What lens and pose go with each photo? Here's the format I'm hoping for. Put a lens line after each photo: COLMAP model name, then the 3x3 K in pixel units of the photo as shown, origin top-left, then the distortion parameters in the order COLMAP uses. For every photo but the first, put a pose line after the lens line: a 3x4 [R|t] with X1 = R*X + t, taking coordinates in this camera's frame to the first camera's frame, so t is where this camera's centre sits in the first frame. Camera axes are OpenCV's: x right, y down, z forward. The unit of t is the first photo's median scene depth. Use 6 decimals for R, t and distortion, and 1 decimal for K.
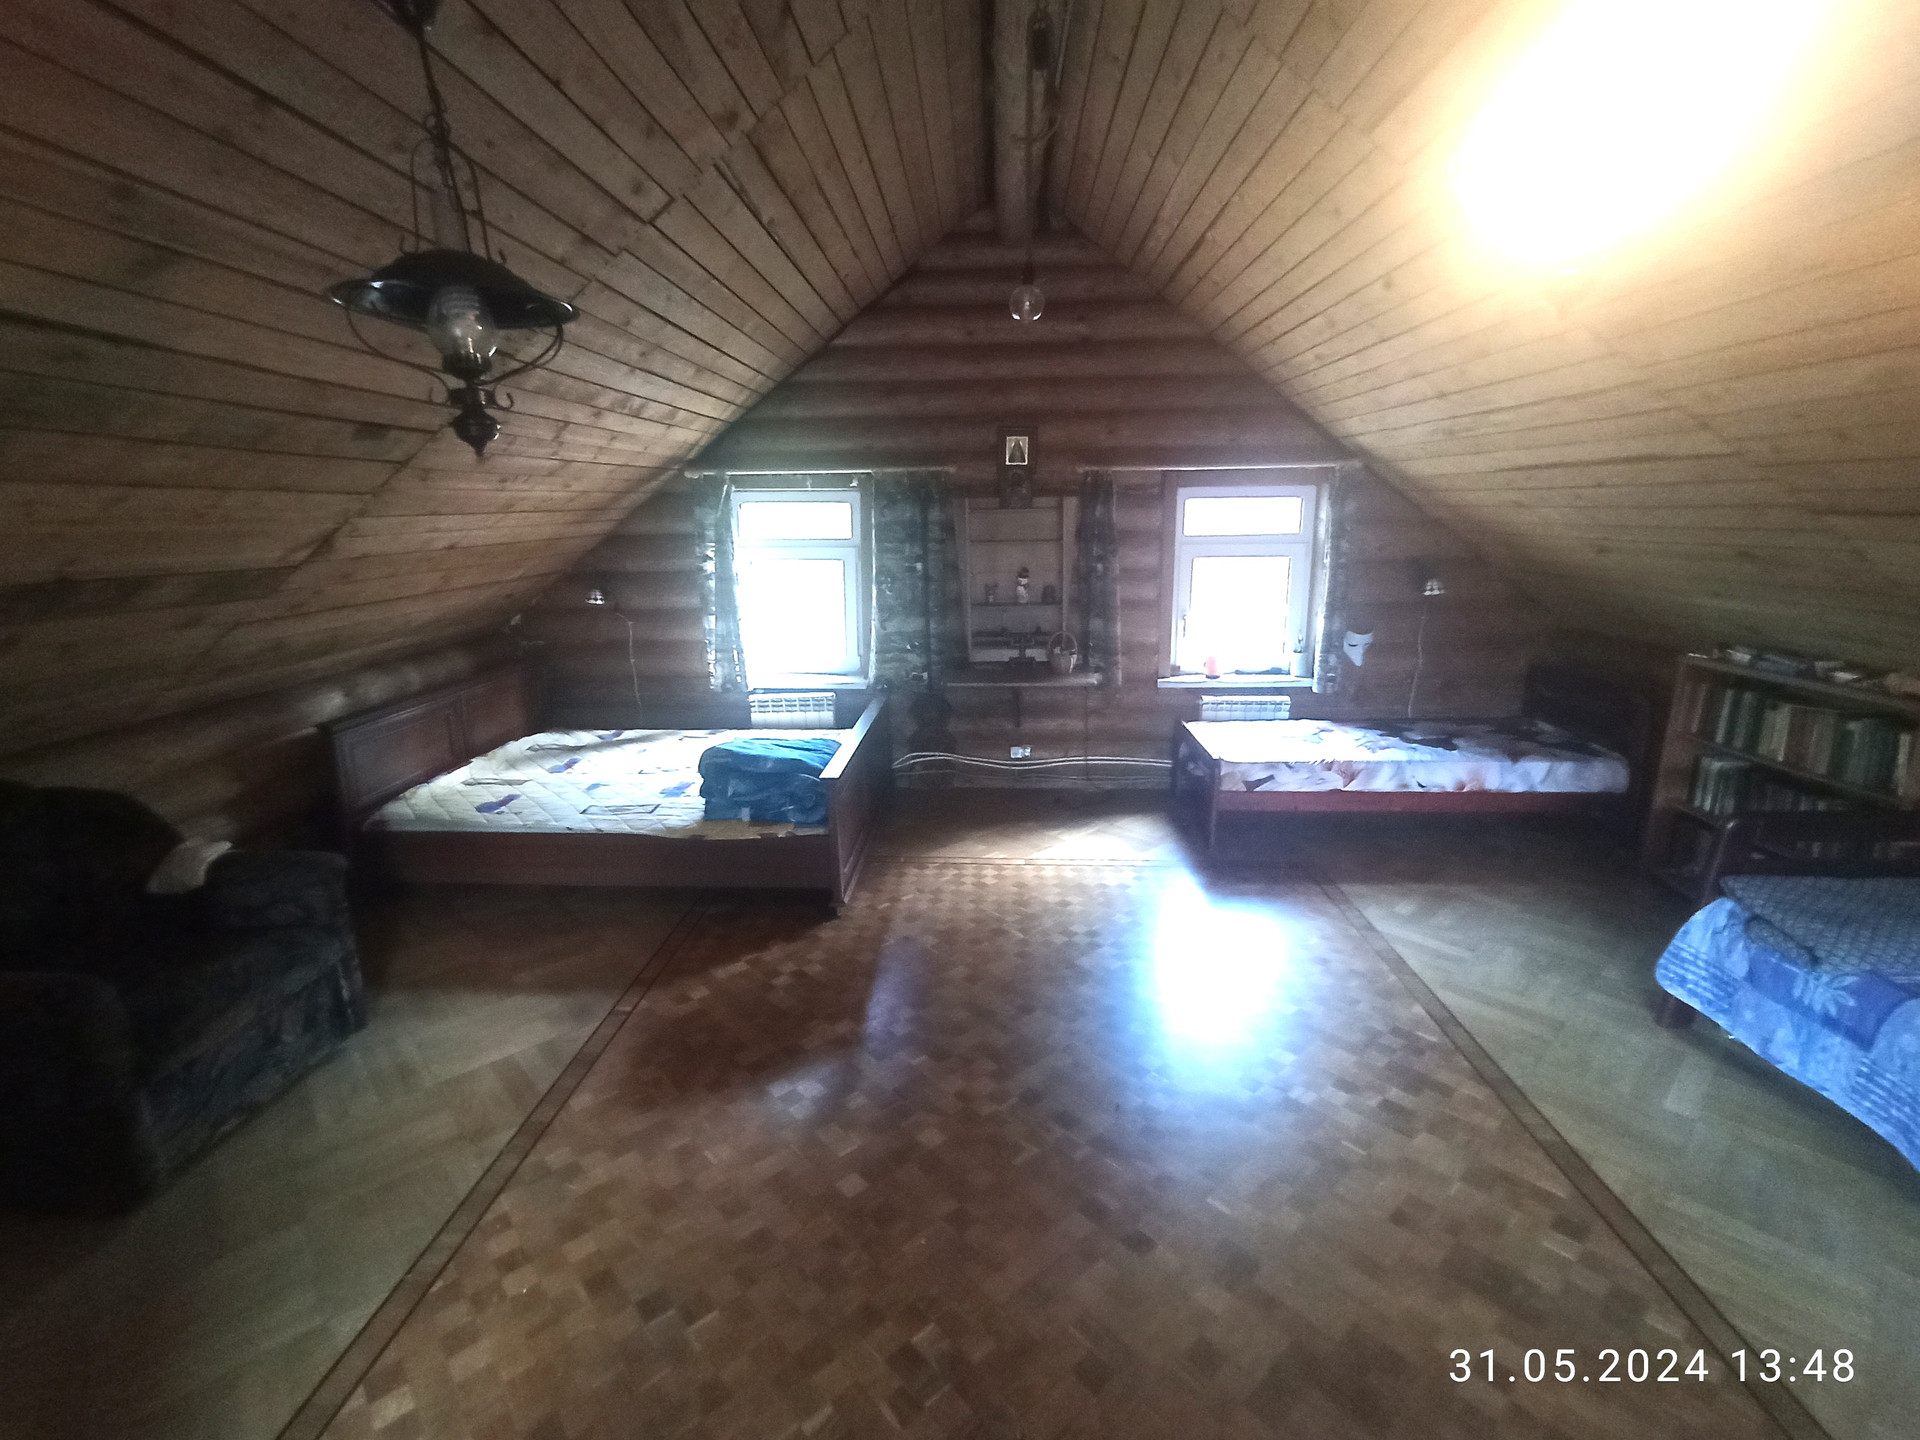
lens RADIAL K [[875.1, 0, 947.0], [0, 875.1, 716.5], [0, 0, 1]] dist [-0.019421, 0.019190]
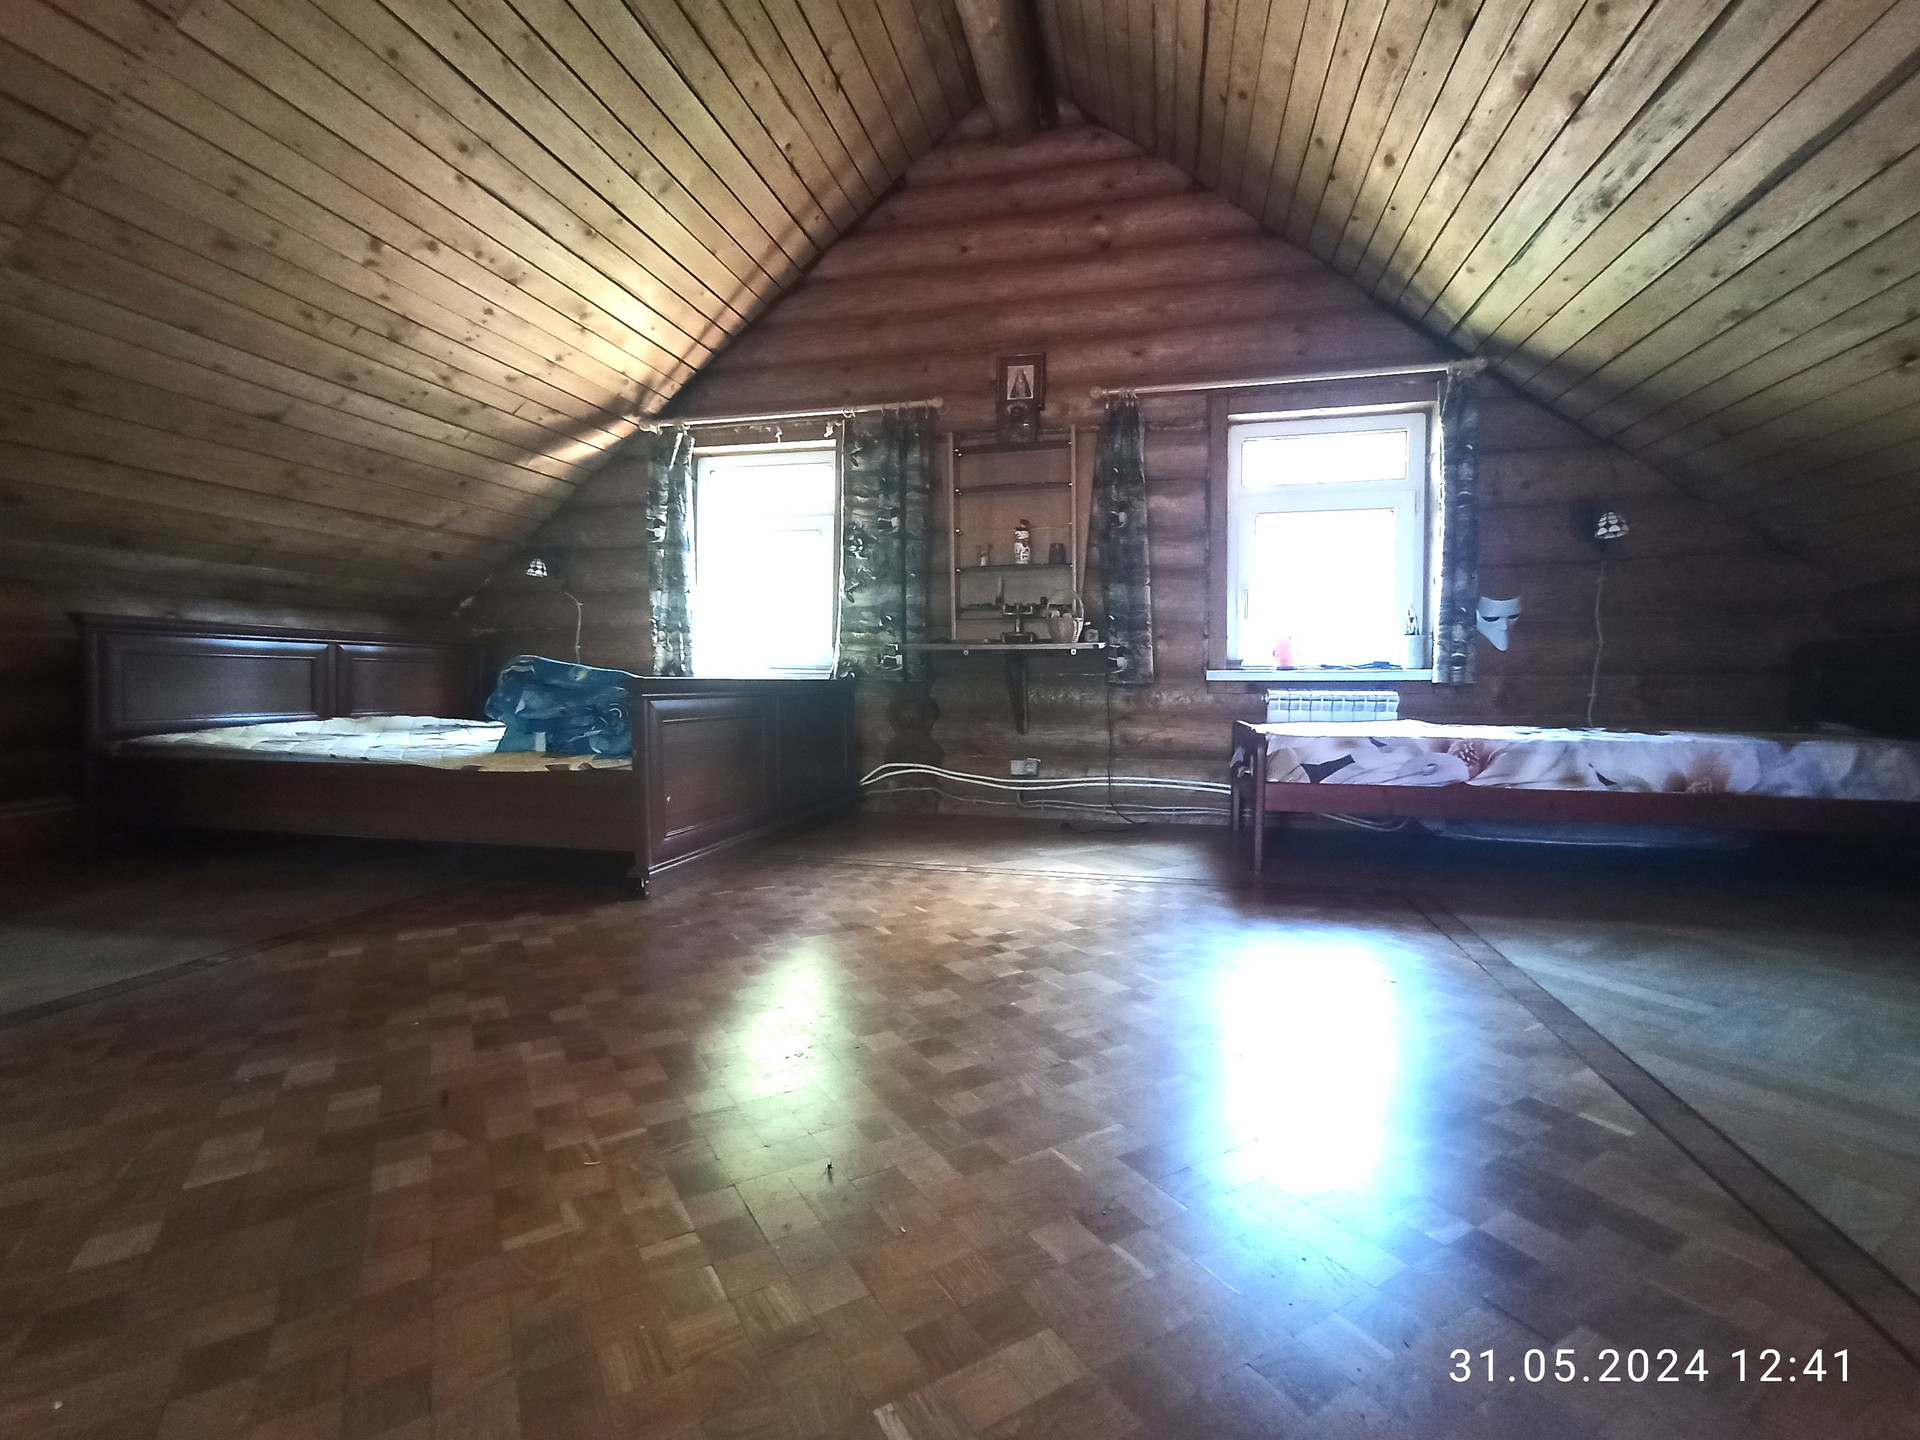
lens RADIAL K [[875.1, 0, 947.0], [0, 875.1, 716.5], [0, 0, 1]] dist [-0.019421, 0.019190]
pose [[0.982849, 0.022736, -0.183006, 0.168541], [-0.056551, 0.981718, -0.181747, 0.149450], [0.175528, 0.188979, 0.966166, 0.266663]]
